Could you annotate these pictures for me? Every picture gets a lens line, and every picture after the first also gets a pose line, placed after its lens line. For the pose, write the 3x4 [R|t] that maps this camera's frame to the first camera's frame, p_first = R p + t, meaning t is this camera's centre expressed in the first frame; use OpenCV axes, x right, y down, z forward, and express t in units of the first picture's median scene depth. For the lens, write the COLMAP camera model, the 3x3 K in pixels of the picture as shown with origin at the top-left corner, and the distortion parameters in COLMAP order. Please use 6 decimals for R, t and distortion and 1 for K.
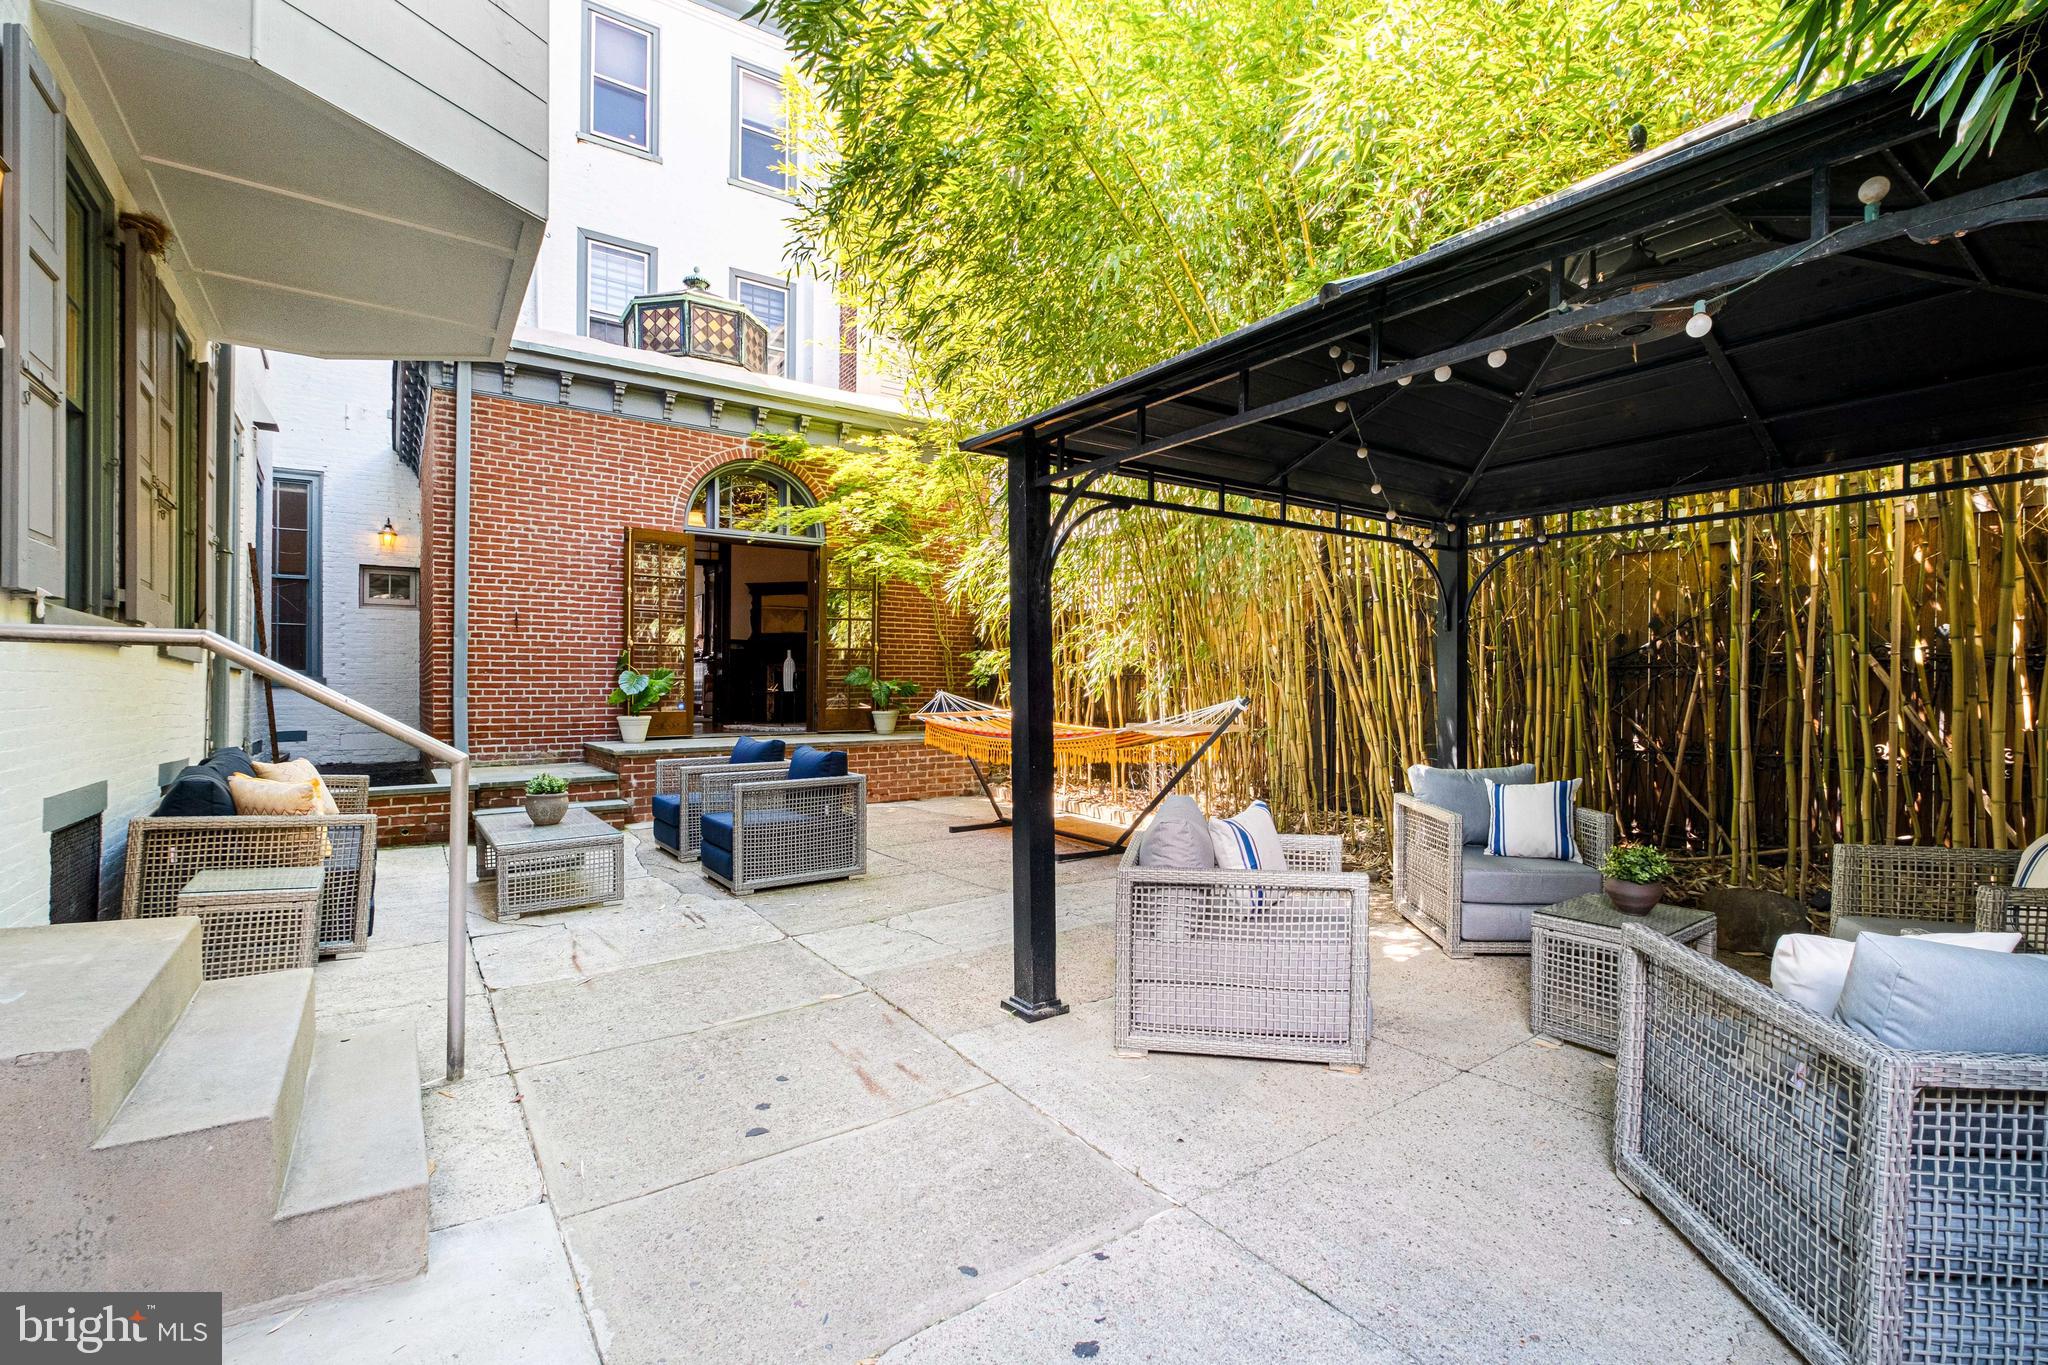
lens RADIAL K [[897.6, 0, 1043.3], [0, 897.6, 673.0], [0, 0, 1]] dist [-0.001146, -0.001215]
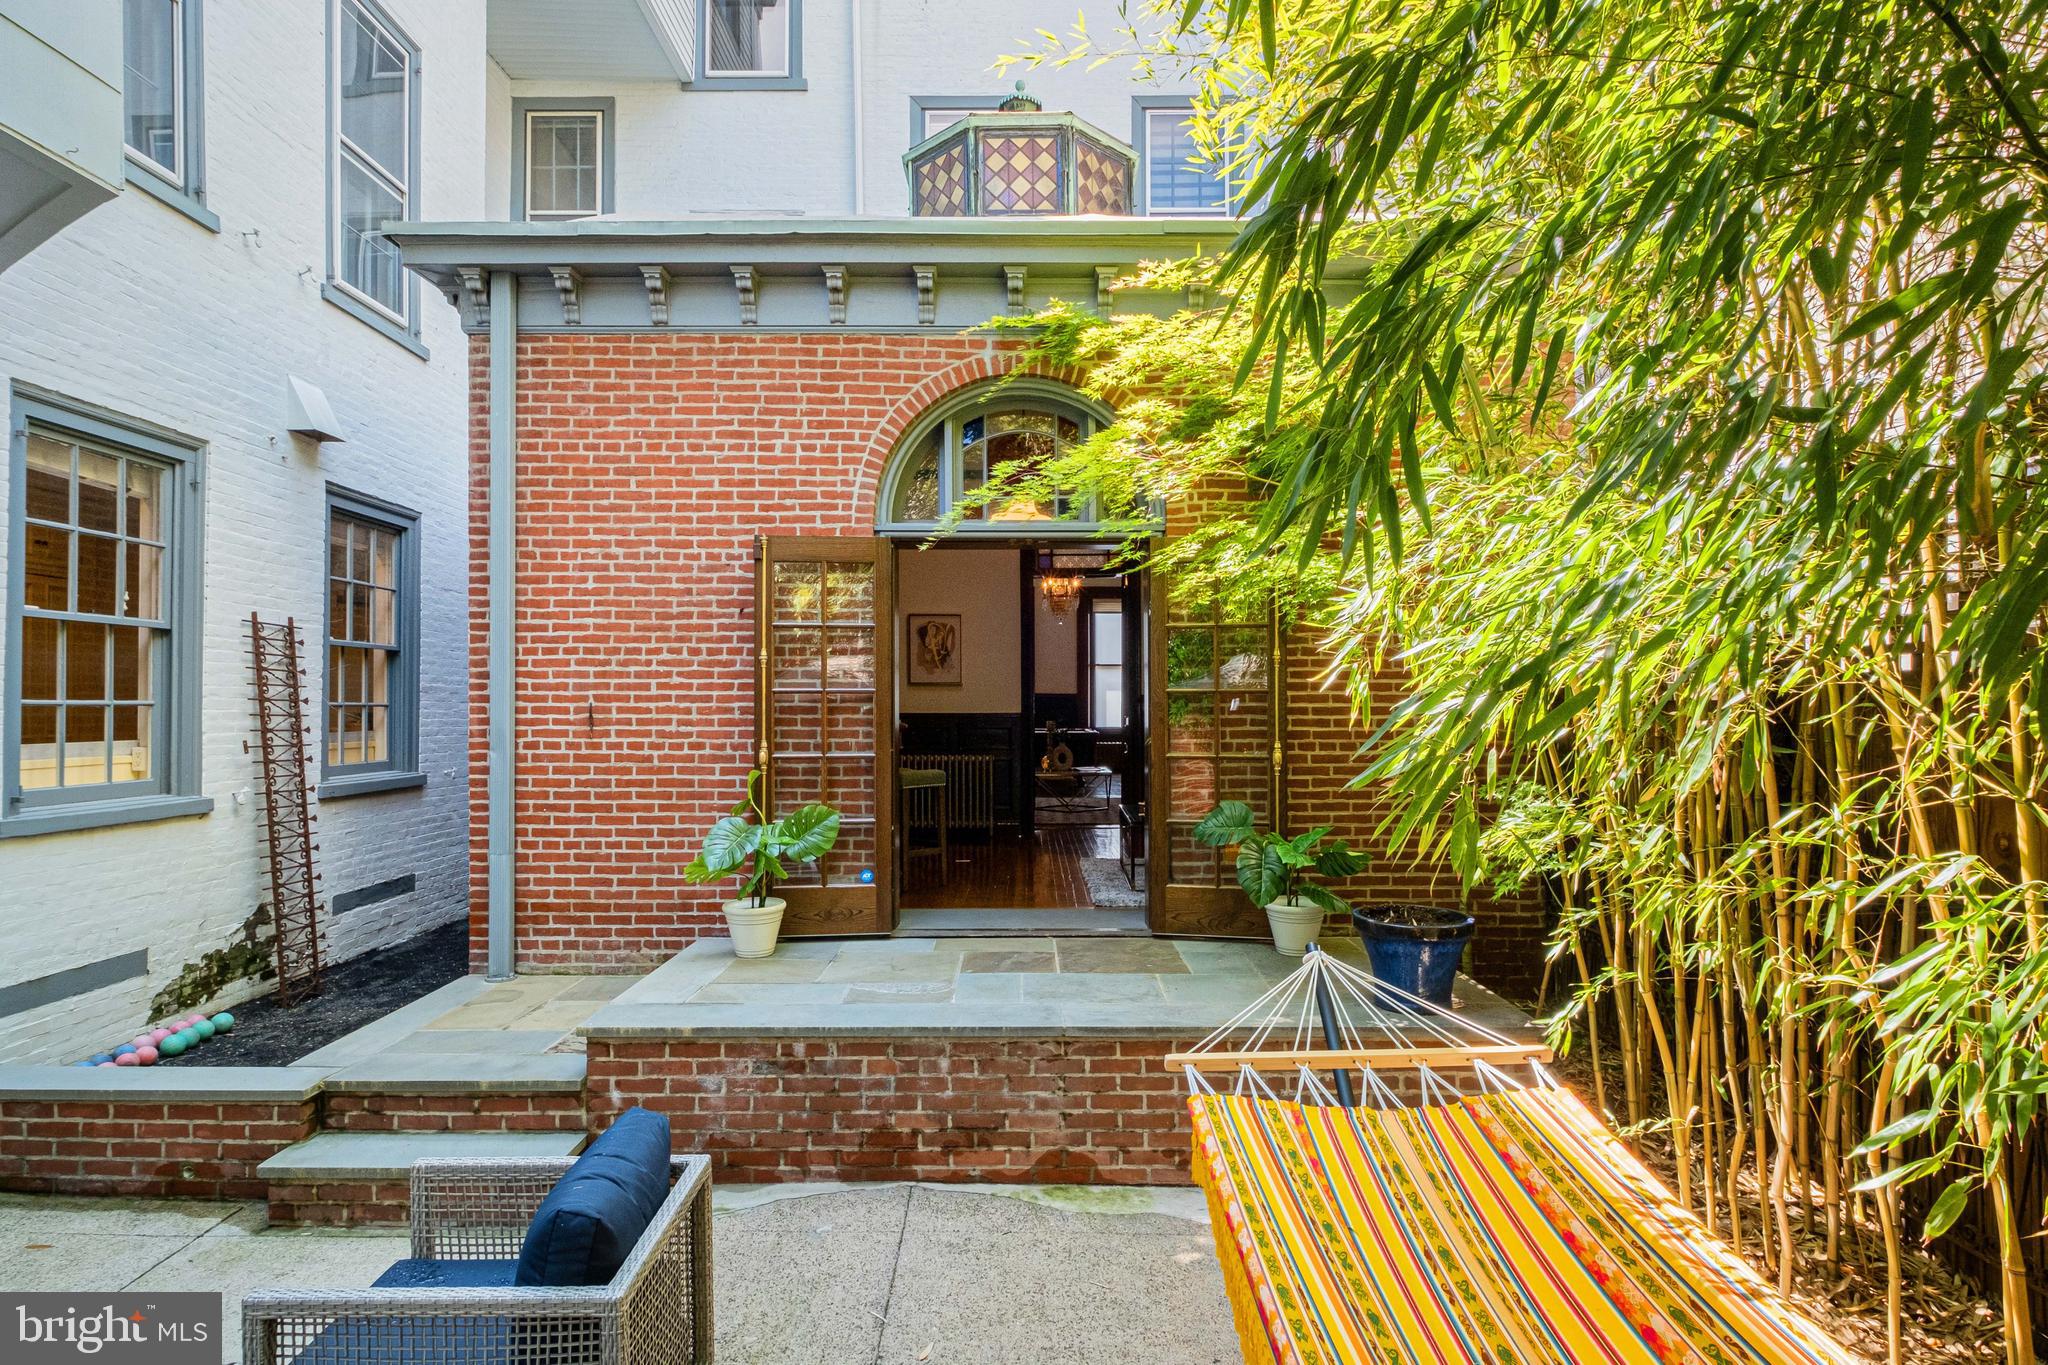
lens RADIAL K [[1084.6, 0, 1018.4], [0, 1084.6, 679.7], [0, 0, 1]] dist [-0.019232, -0.000032]
pose [[0.816849, -0.007386, -0.576805, 0.026863], [0.005361, 0.999972, -0.005212, -0.073859], [0.576827, 0.001165, 0.816865, 0.566471]]
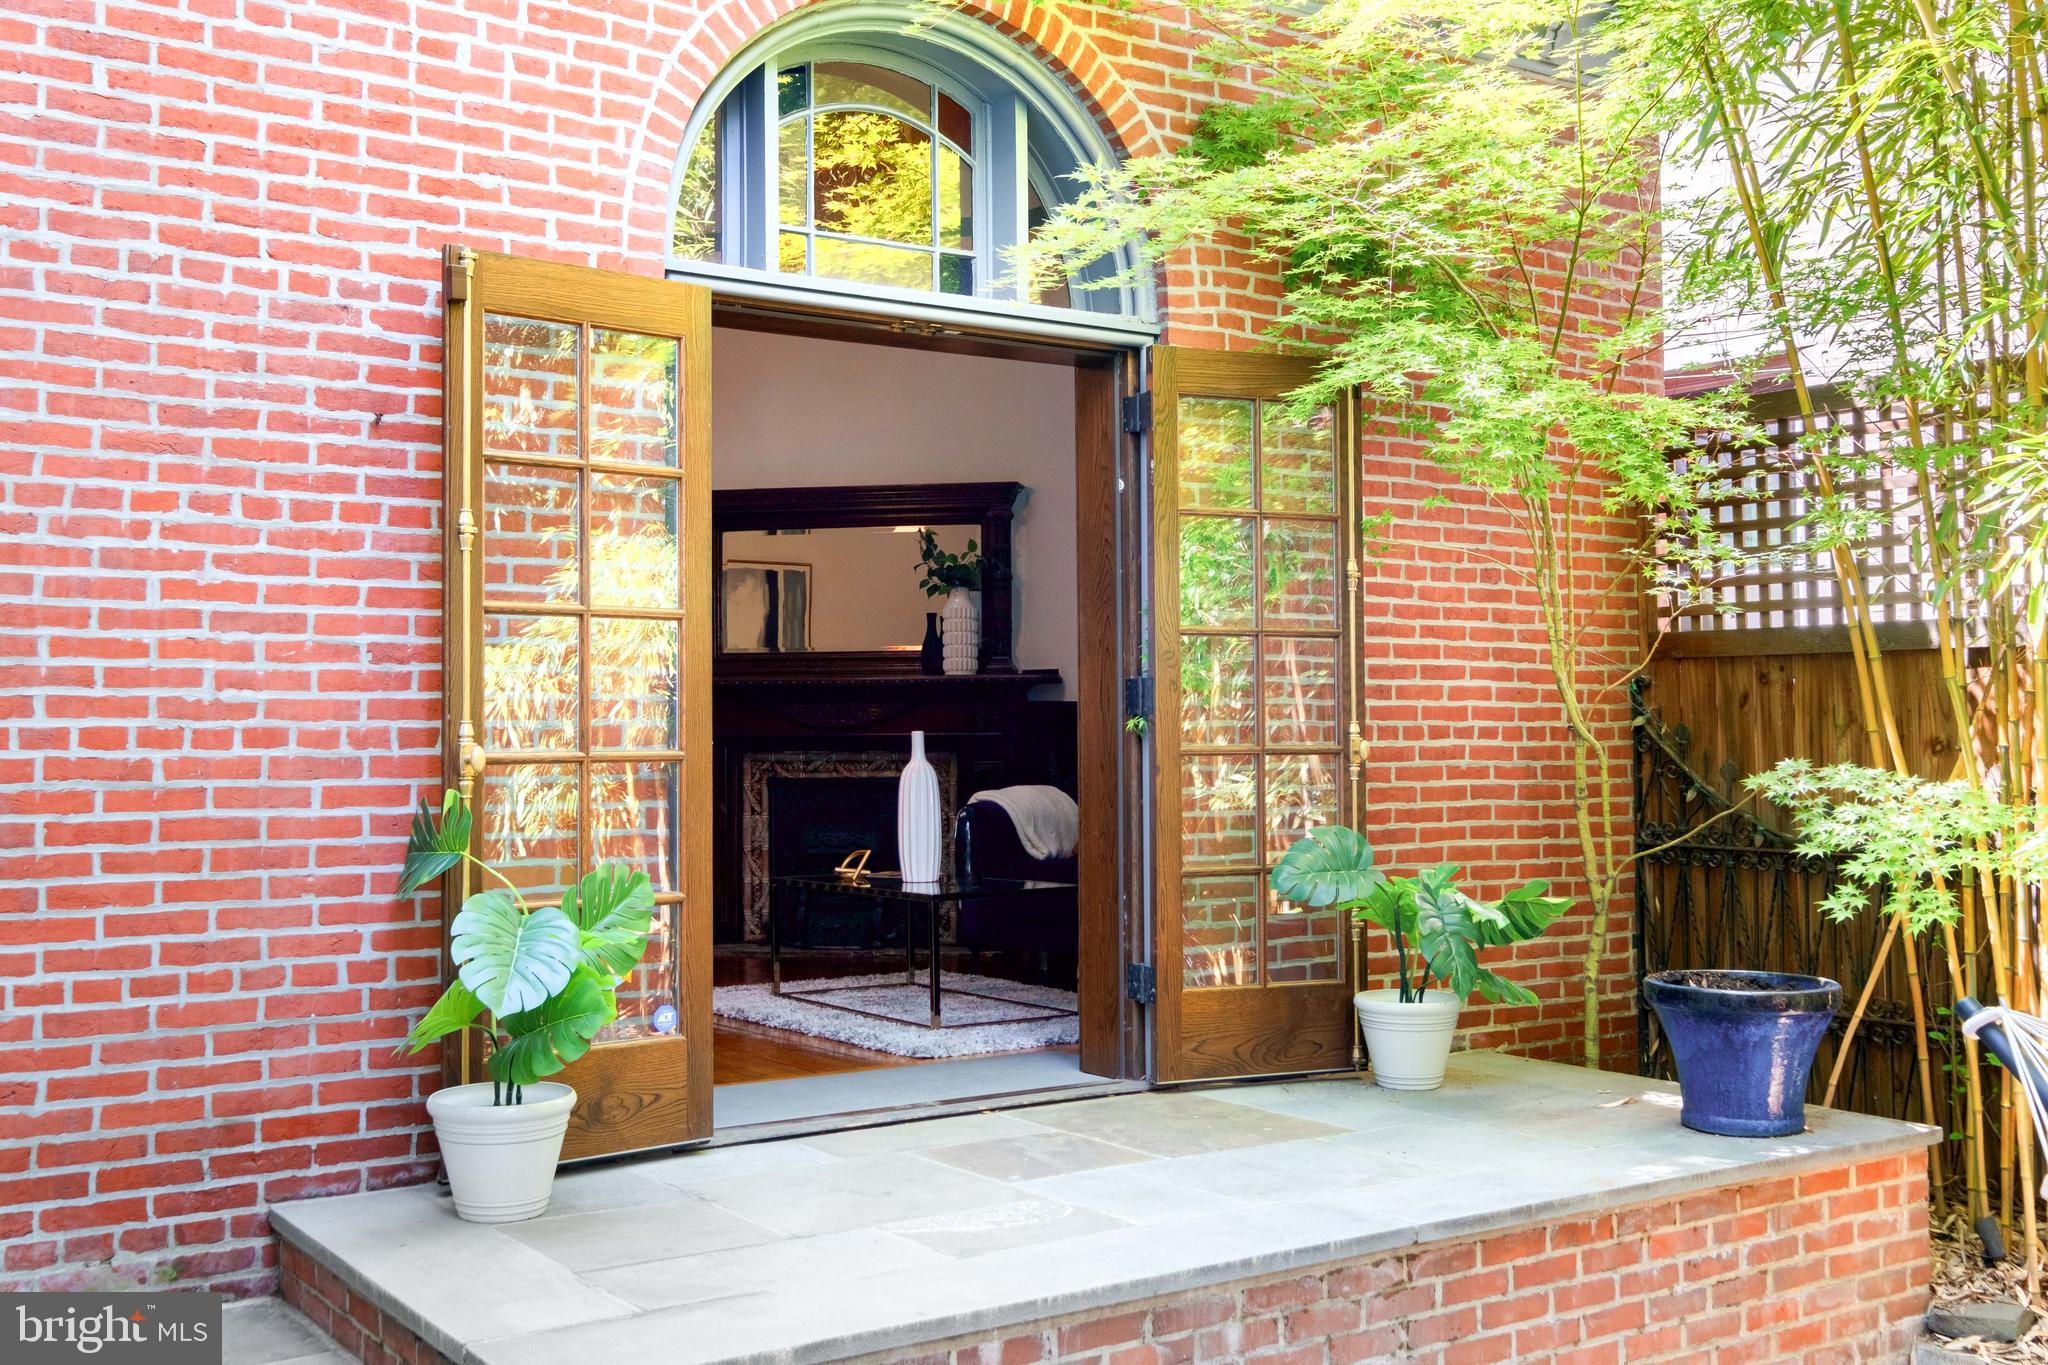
lens RADIAL K [[2013.6, 0, 1015.4], [0, 2013.6, 669.3], [0, 0, 1]] dist [0.010548, 0.000000]
pose [[0.999329, -0.006767, -0.036007, -0.302662], [0.005944, 0.999720, -0.022917, -0.042813], [0.036152, 0.022687, 0.999089, 0.494567]]
